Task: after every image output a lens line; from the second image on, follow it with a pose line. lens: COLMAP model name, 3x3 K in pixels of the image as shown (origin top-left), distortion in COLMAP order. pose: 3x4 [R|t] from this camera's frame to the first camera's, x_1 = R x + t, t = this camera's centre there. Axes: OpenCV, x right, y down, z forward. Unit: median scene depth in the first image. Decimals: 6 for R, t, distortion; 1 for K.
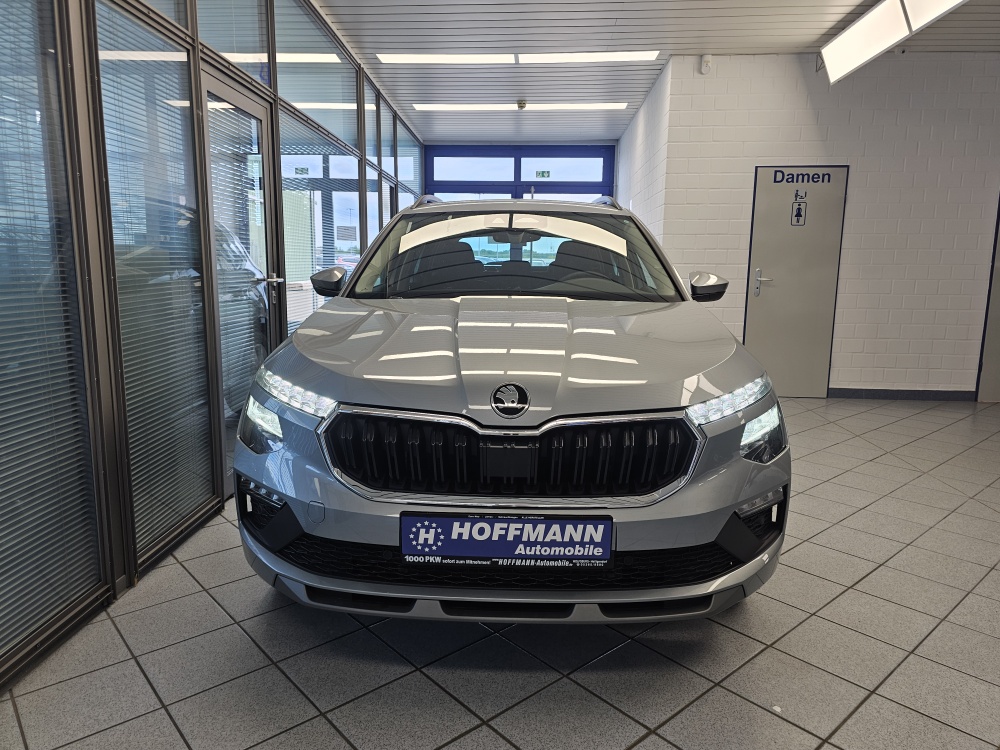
lens RADIAL K [[684.2, 0, 502.7], [0, 684.2, 372.0], [0, 0, 1]] dist [0.023362, -0.048316]
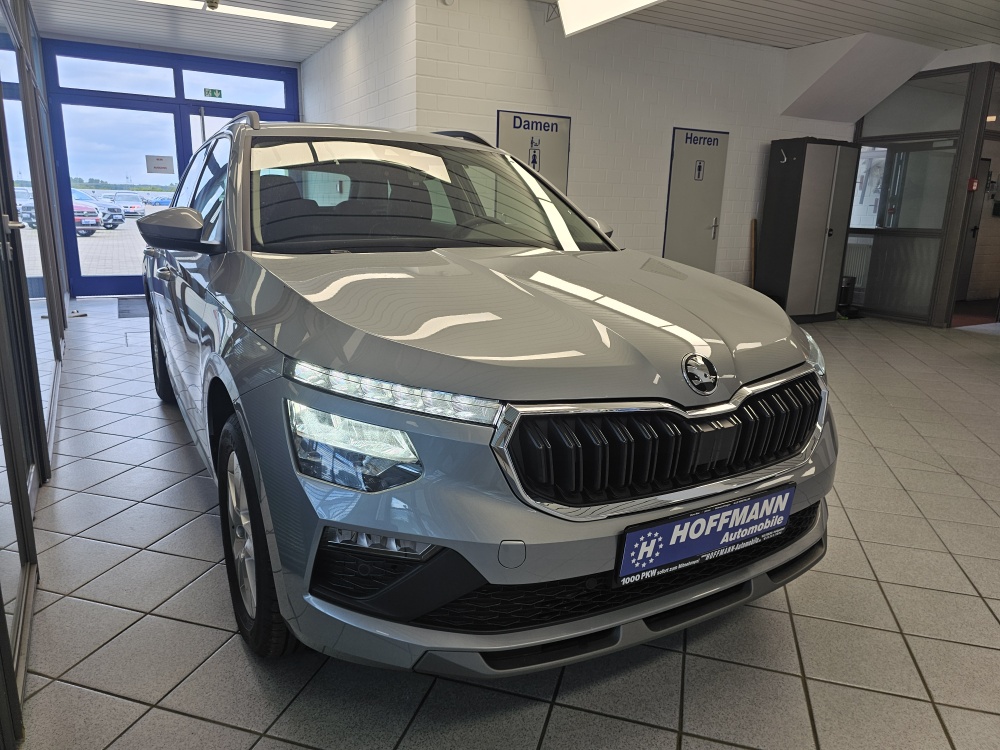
lens RADIAL K [[684.2, 0, 502.7], [0, 684.2, 372.0], [0, 0, 1]] dist [0.023362, -0.048316]
pose [[0.836885, -0.110330, 0.536144, -0.673476], [0.063699, 0.992451, 0.104800, -0.070062], [-0.543660, -0.053554, 0.837595, 0.412420]]
